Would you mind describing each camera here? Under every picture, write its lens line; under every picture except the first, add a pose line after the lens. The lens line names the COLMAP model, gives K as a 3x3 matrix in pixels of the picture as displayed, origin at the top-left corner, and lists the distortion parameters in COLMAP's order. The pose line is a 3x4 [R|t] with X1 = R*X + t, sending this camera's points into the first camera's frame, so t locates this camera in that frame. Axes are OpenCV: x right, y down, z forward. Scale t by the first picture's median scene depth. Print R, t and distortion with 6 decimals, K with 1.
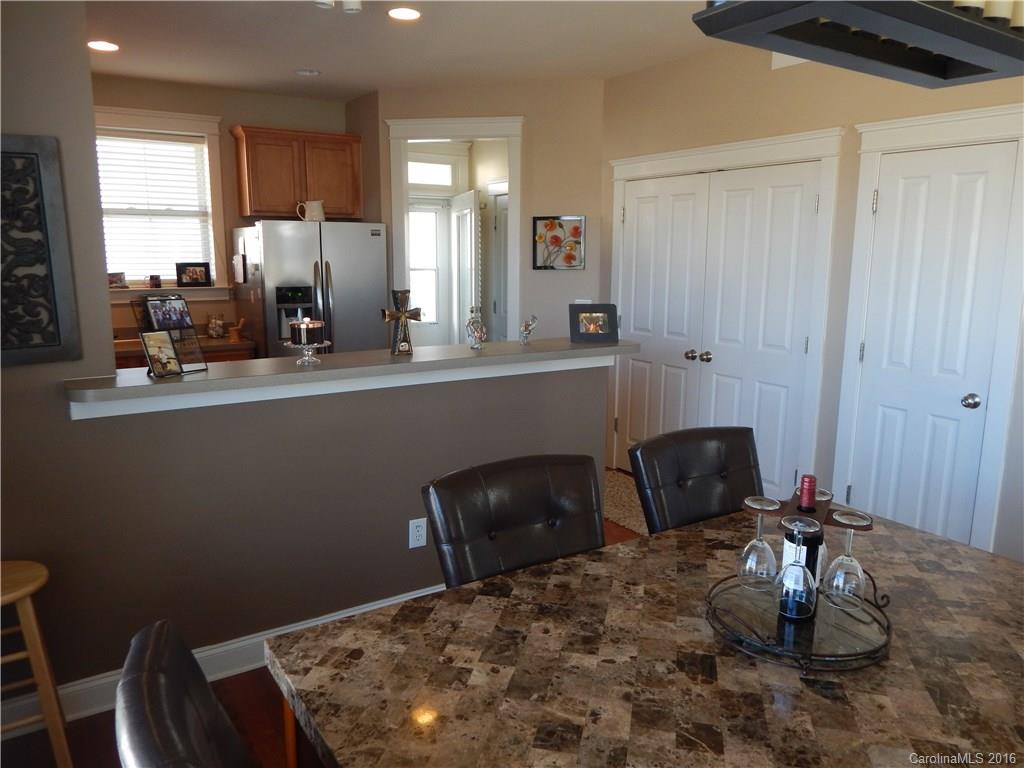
lens RADIAL K [[744.3, 0, 503.9], [0, 744.3, 389.6], [0, 0, 1]] dist [-0.016419, -0.004238]
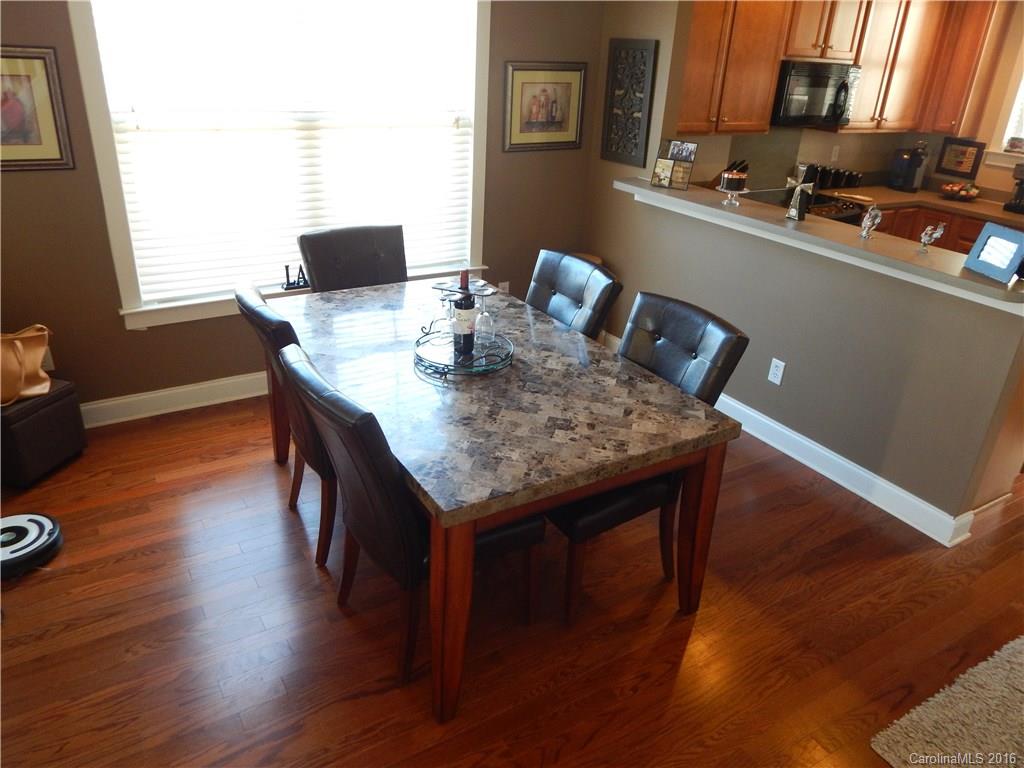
lens RADIAL K [[744.3, 0, 503.9], [0, 744.3, 389.6], [0, 0, 1]] dist [-0.016419, -0.004238]
pose [[-0.014698, 0.418383, -0.908152, 0.578637], [-0.233306, 0.881745, 0.409993, -0.100354], [0.972292, 0.217903, 0.084651, 0.276675]]
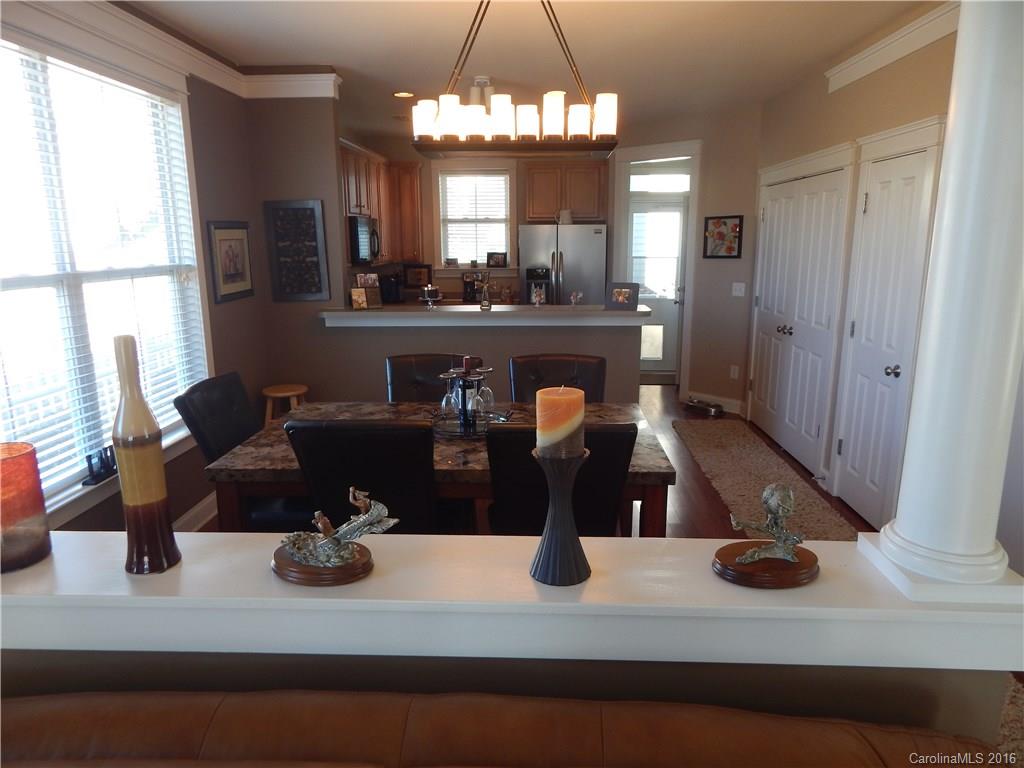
lens RADIAL K [[663.6, 0, 507.9], [0, 663.6, 389.6], [0, 0, 1]] dist [0.001219, 0.002656]
pose [[0.815381, 0.116906, -0.566998, 0.450826], [-0.093437, 0.993133, 0.070400, 0.016618], [0.571335, -0.004424, 0.820705, -0.146089]]
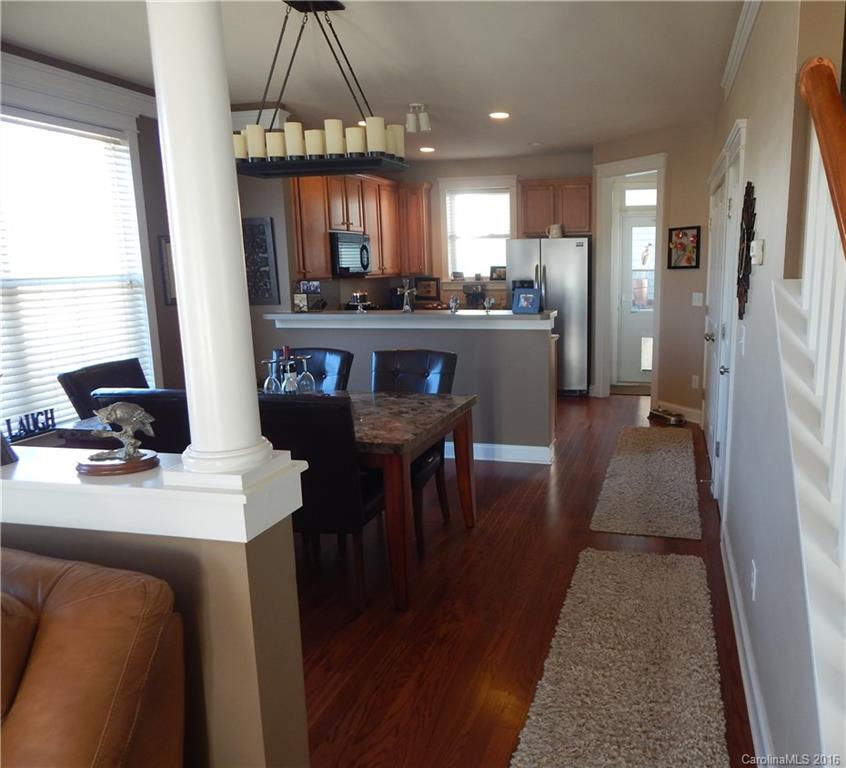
lens RADIAL K [[671.2, 0, 516.3], [0, 671.2, 381.0], [0, 0, 1]] dist [0.001996, 0.000167]
pose [[0.703087, 0.109396, -0.702639, 0.716003], [-0.110769, 0.992883, 0.043745, 0.013169], [0.702424, 0.047074, 0.710201, -0.019715]]
